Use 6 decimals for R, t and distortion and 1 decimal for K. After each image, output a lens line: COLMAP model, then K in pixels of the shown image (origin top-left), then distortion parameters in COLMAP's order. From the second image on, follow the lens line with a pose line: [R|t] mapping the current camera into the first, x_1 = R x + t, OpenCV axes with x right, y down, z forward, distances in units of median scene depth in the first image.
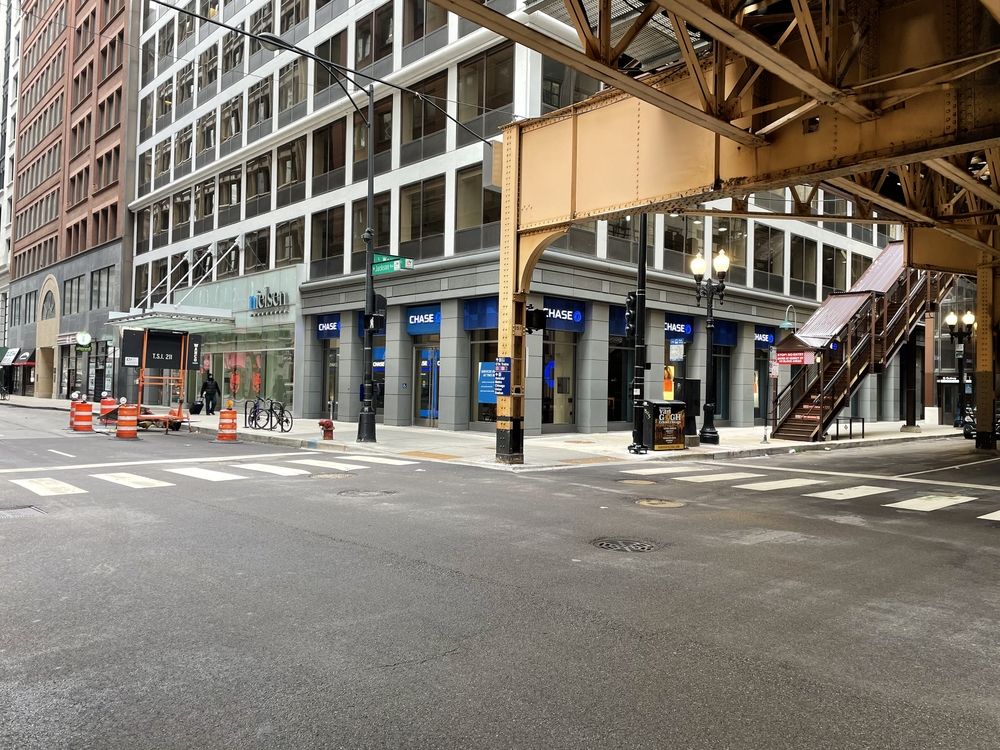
lens RADIAL K [[761.9, 0, 500.0], [0, 761.9, 375.0], [0, 0, 1]] dist [0.109408, -0.135200]
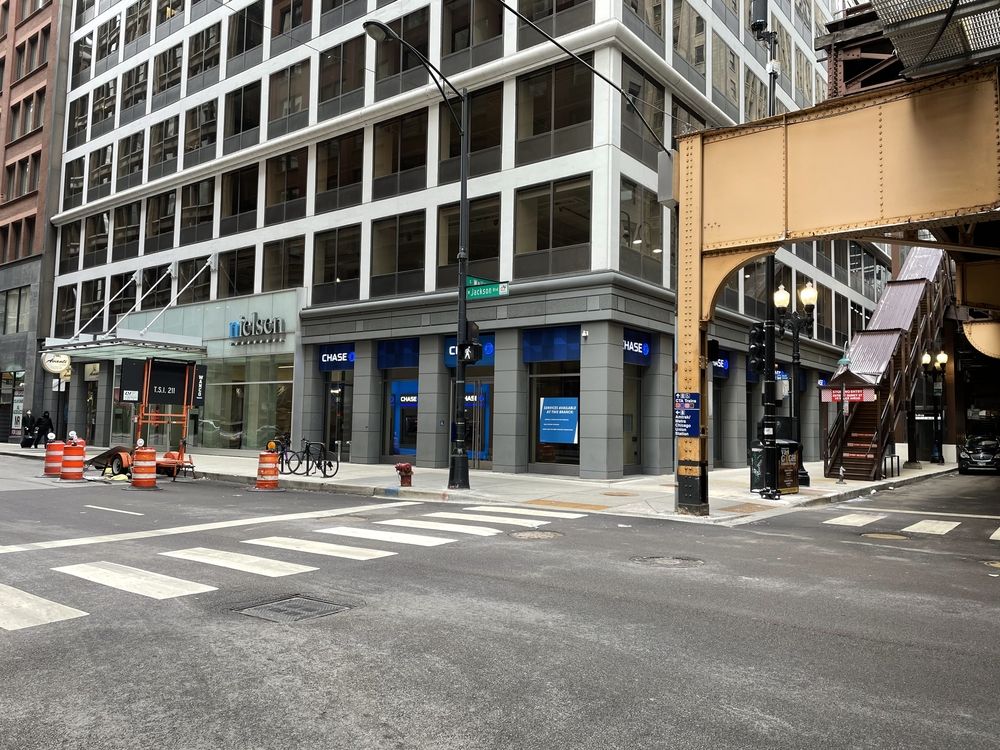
lens RADIAL K [[761.9, 0, 500.0], [0, 761.9, 375.0], [0, 0, 1]] dist [0.109408, -0.135200]
pose [[0.986867, 0.008606, 0.161304, -0.179625], [-0.001263, 0.998960, -0.045567, -0.001771], [-0.161528, 0.044765, 0.985852, 0.083128]]
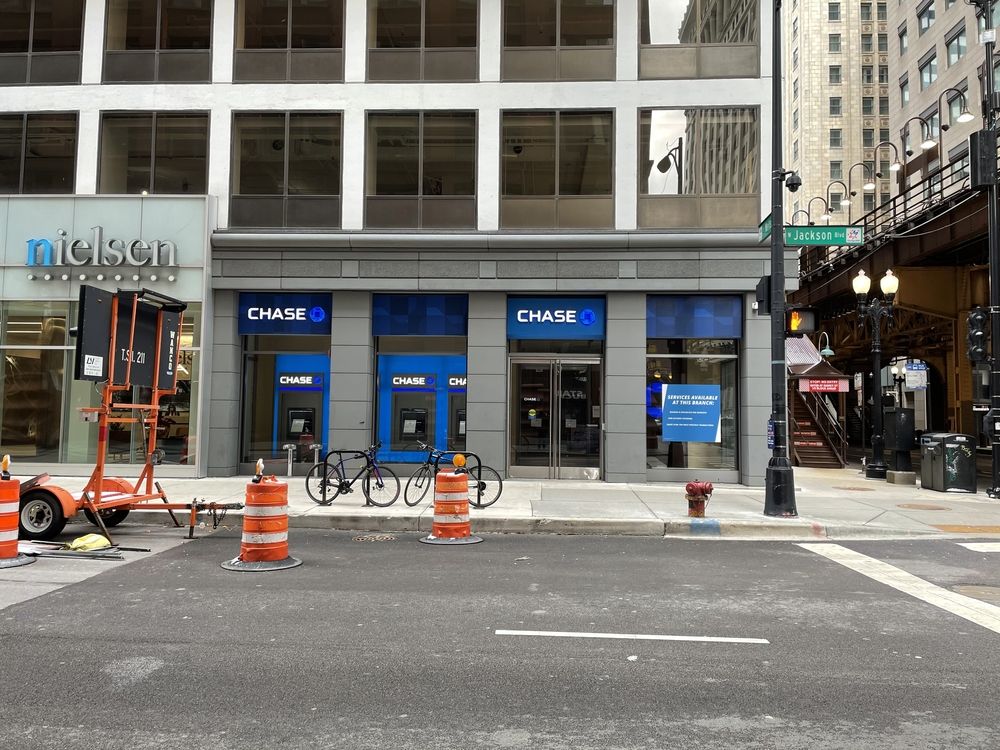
lens RADIAL K [[783.3, 0, 500.0], [0, 783.3, 375.0], [0, 0, 1]] dist [0.035440, -0.004120]
pose [[0.716510, 0.025424, 0.697114, -0.520483], [-0.010709, 0.999619, -0.025450, -0.004011], [-0.697495, 0.010770, 0.716509, 0.465752]]
